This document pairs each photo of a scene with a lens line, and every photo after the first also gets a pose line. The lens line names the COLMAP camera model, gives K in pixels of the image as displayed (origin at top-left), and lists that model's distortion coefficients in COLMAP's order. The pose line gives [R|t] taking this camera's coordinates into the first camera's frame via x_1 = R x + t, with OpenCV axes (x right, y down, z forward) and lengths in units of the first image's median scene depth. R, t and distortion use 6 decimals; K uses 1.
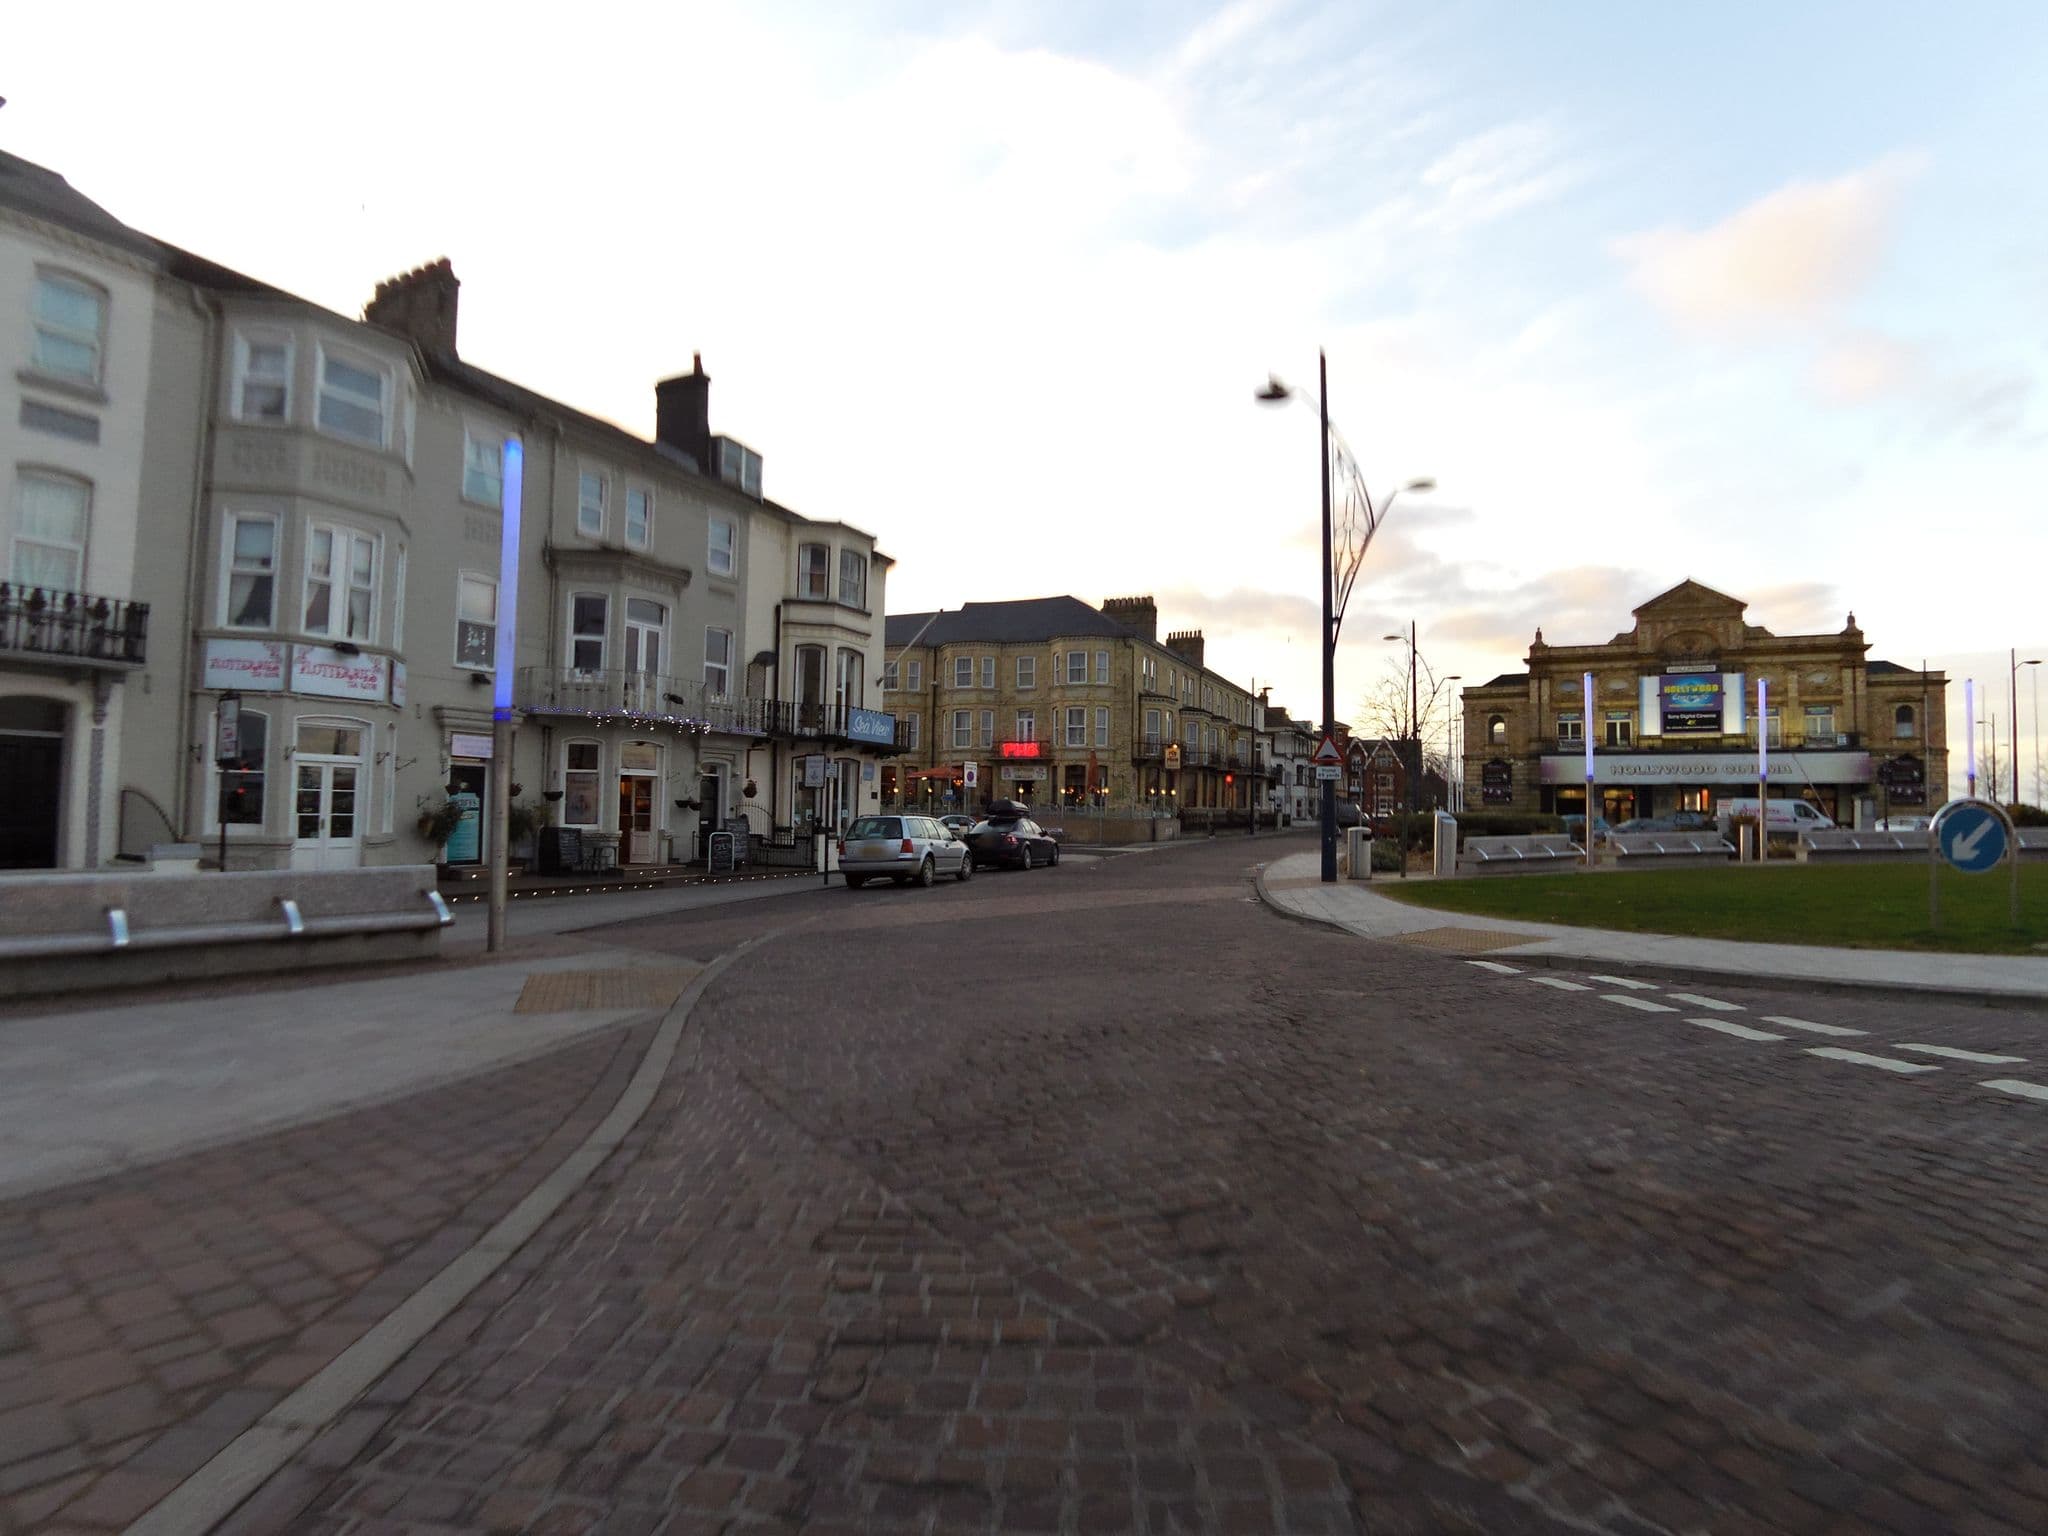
lens RADIAL K [[1157.1, 0, 1024.0], [0, 1157.1, 768.0], [0, 0, 1]] dist [-0.001138, -0.041428]
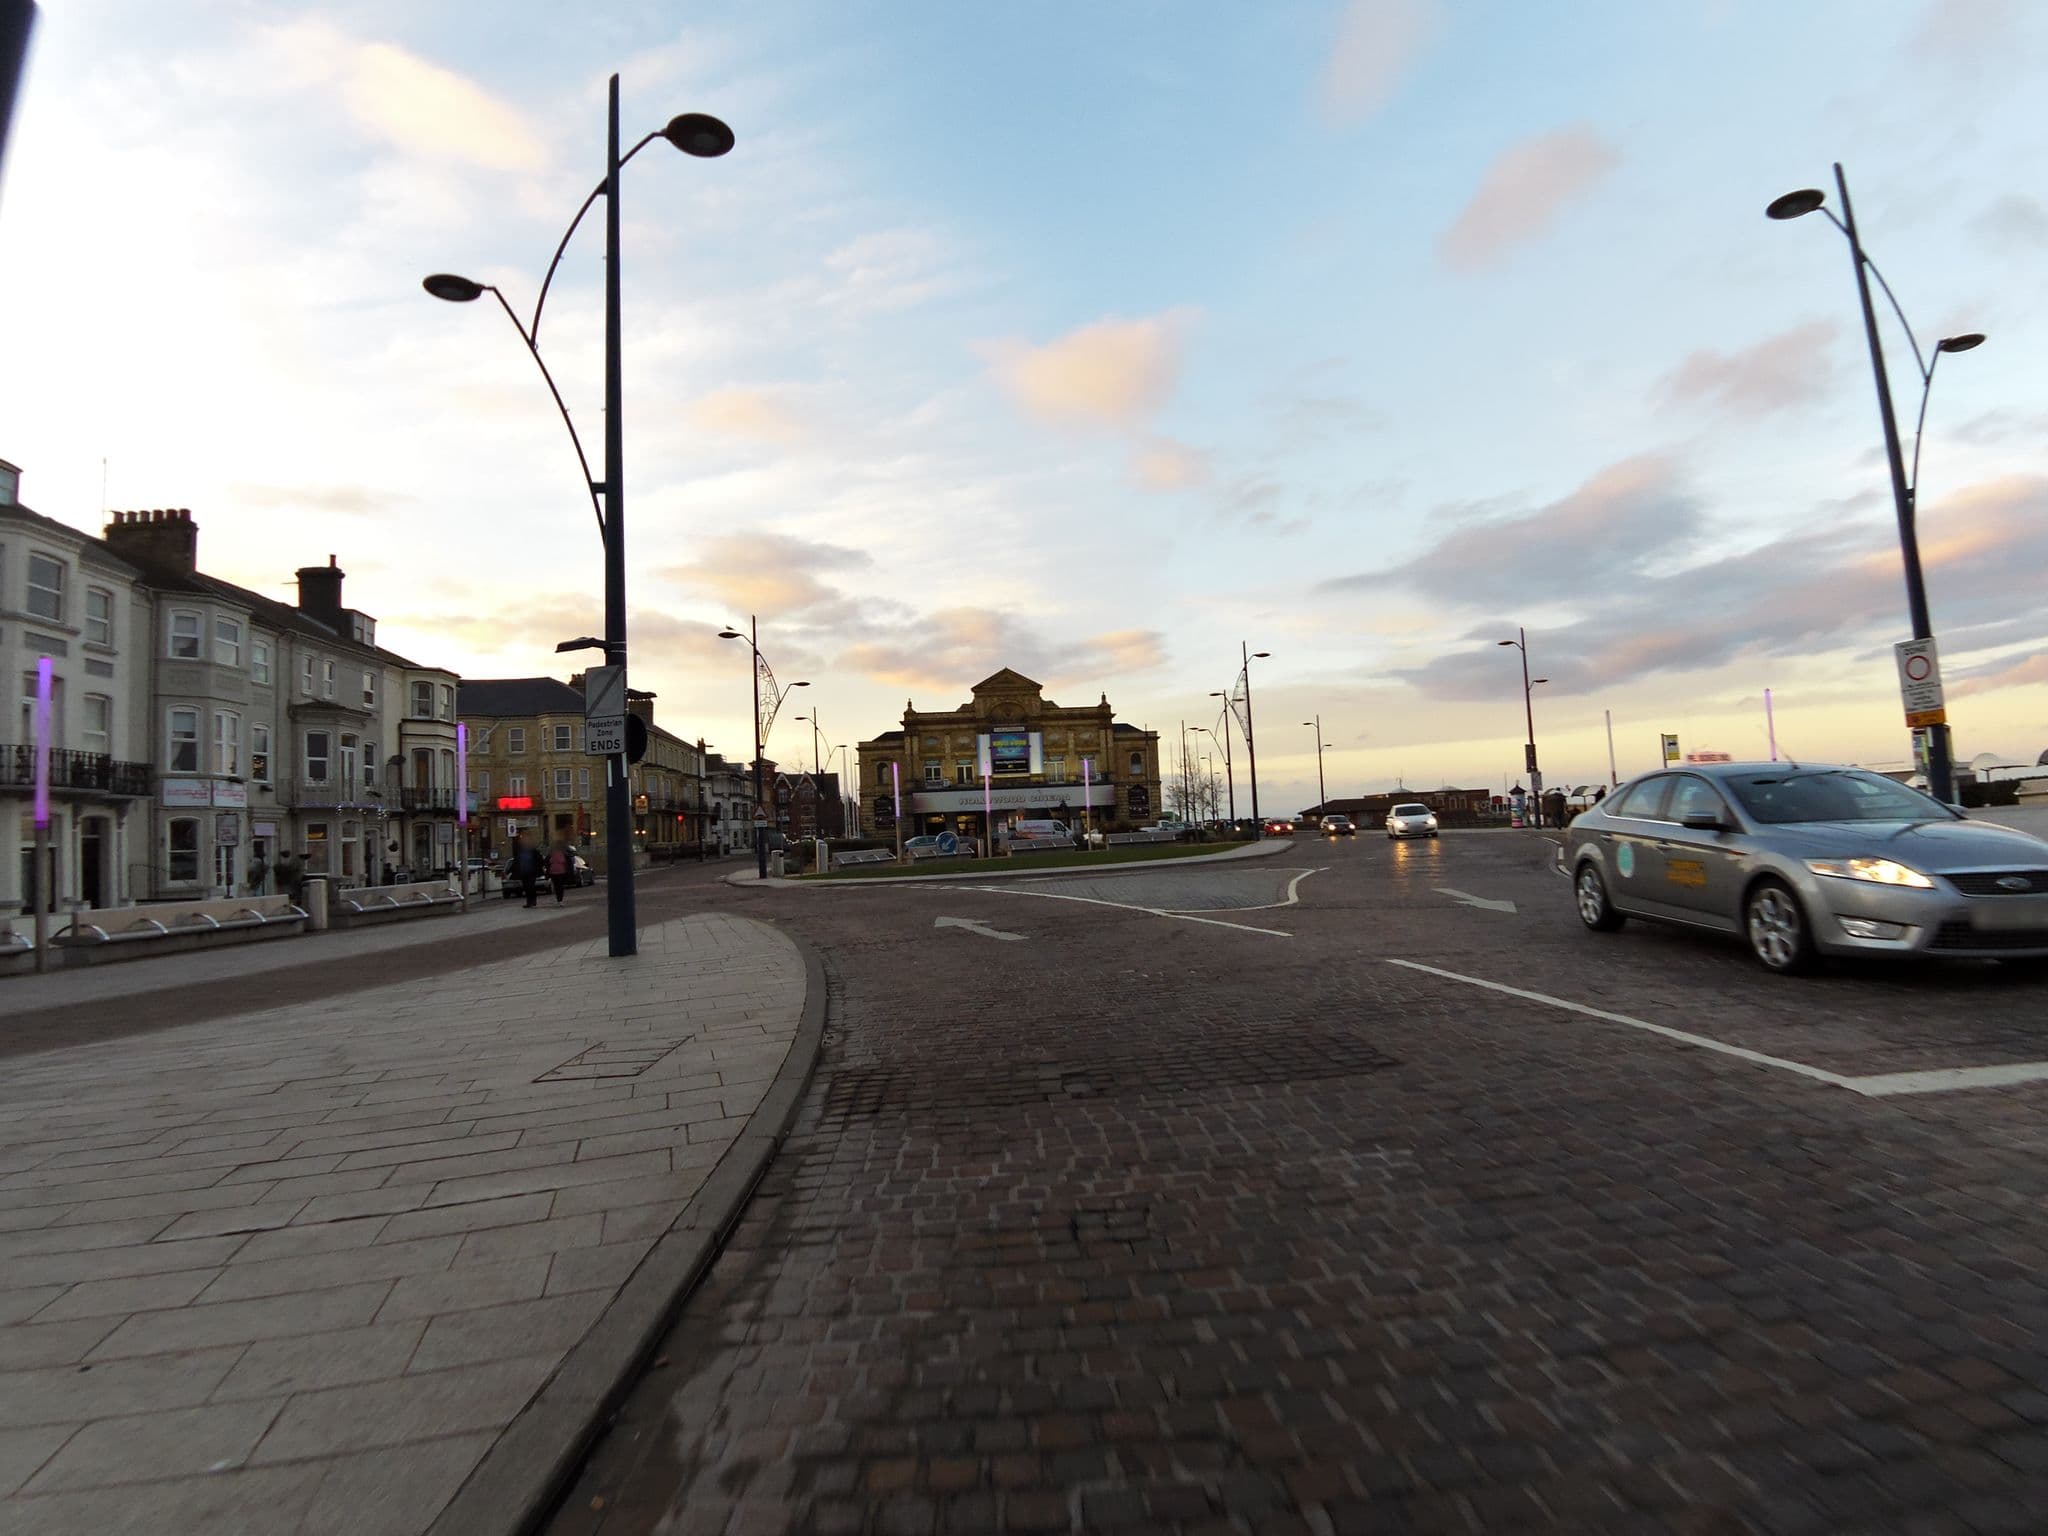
lens RADIAL K [[1157.1, 0, 1024.0], [0, 1157.1, 768.0], [0, 0, 1]] dist [-0.001138, -0.041428]
pose [[0.884849, -0.019216, 0.465482, -0.080211], [0.030542, 0.999392, -0.016801, -0.013585], [-0.464876, 0.029083, 0.884898, -0.297448]]
